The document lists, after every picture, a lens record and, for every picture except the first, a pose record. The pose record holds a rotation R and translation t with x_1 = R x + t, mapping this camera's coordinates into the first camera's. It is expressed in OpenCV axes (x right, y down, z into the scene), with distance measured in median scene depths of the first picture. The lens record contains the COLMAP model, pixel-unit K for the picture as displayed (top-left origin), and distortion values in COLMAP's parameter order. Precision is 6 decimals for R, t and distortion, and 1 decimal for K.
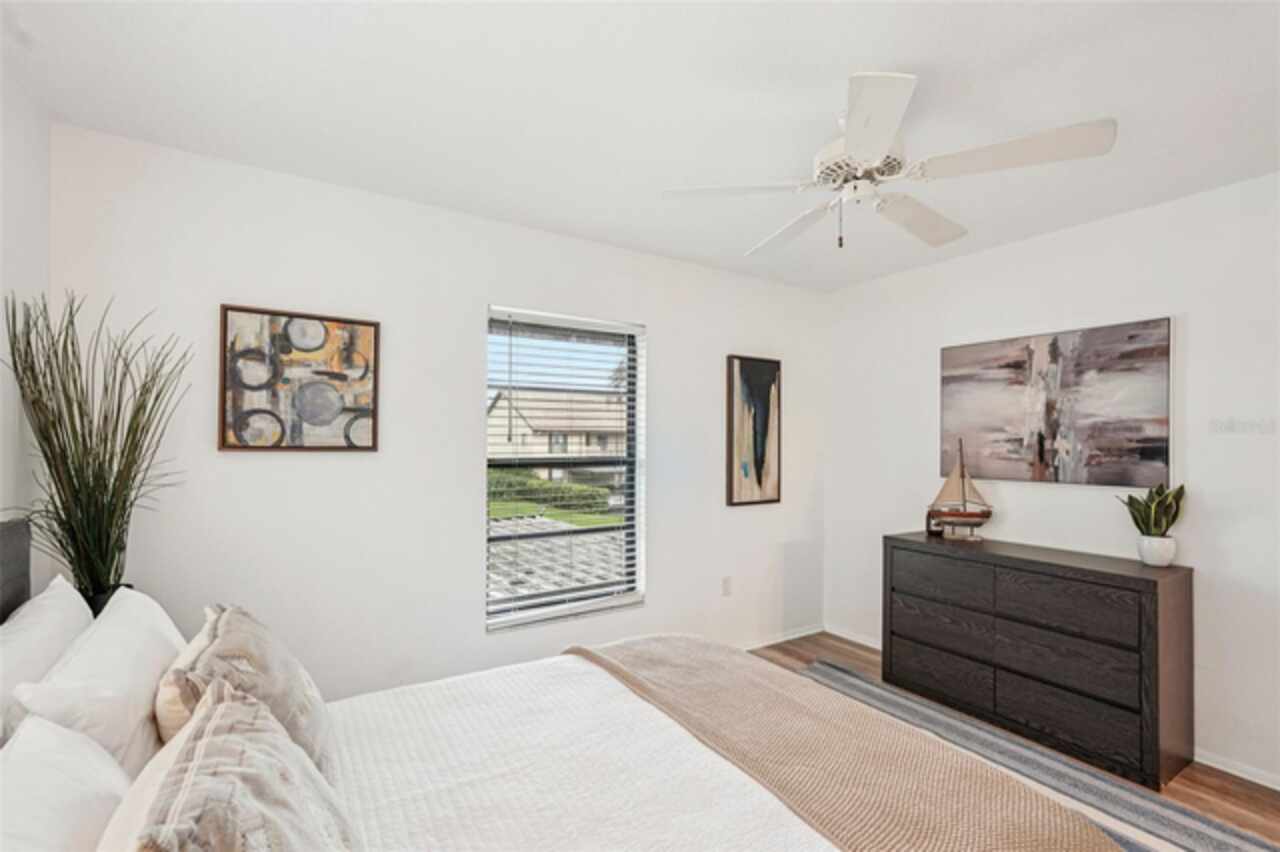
lens RADIAL K [[571.2, 0, 639.9], [0, 571.2, 437.1], [0, 0, 1]] dist [-0.002169, 0.000424]
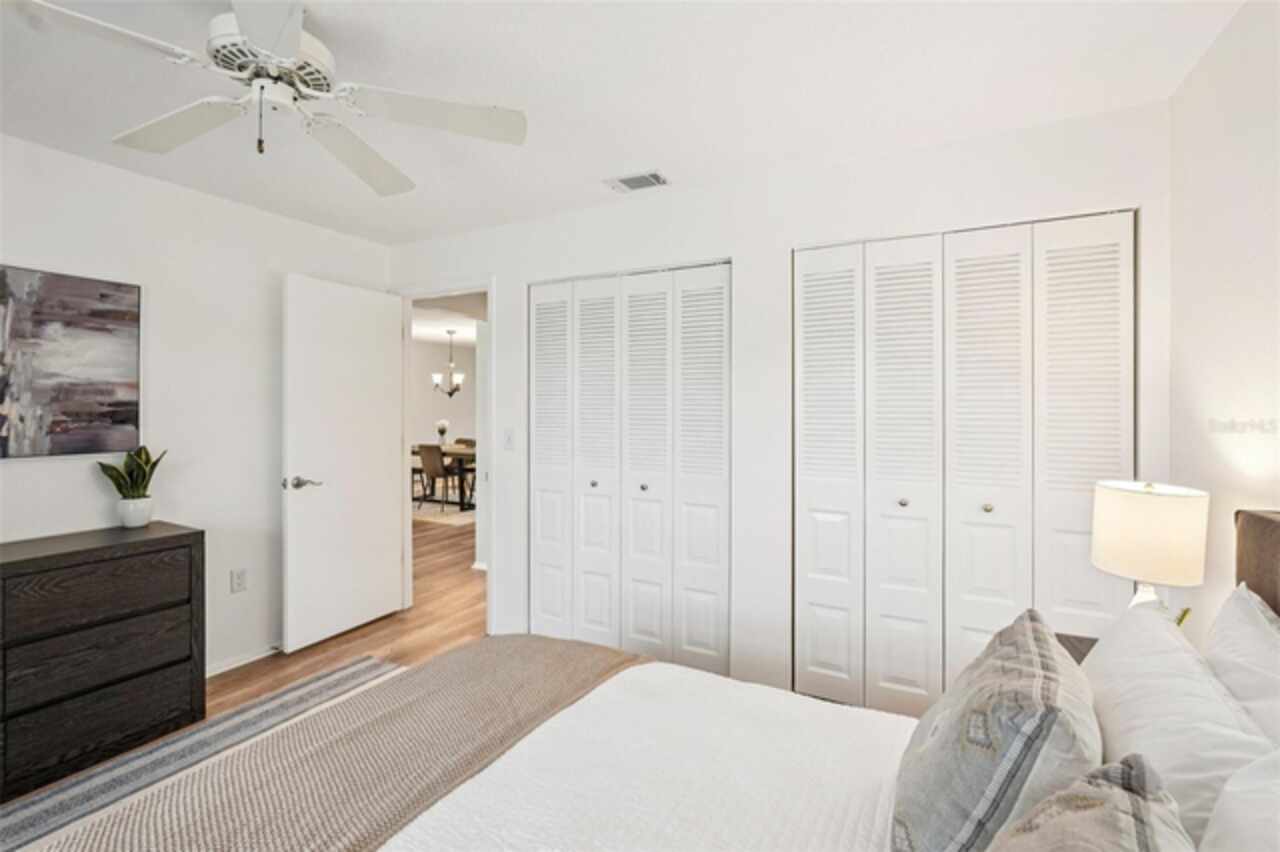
lens RADIAL K [[571.2, 0, 647.3], [0, 571.2, 398.3], [0, 0, 1]] dist [-0.002169, 0.000424]
pose [[-0.506513, 0.005937, 0.862212, -0.415084], [-0.010798, 0.999854, -0.013228, -0.001069], [-0.862165, -0.016010, -0.506375, 0.687403]]
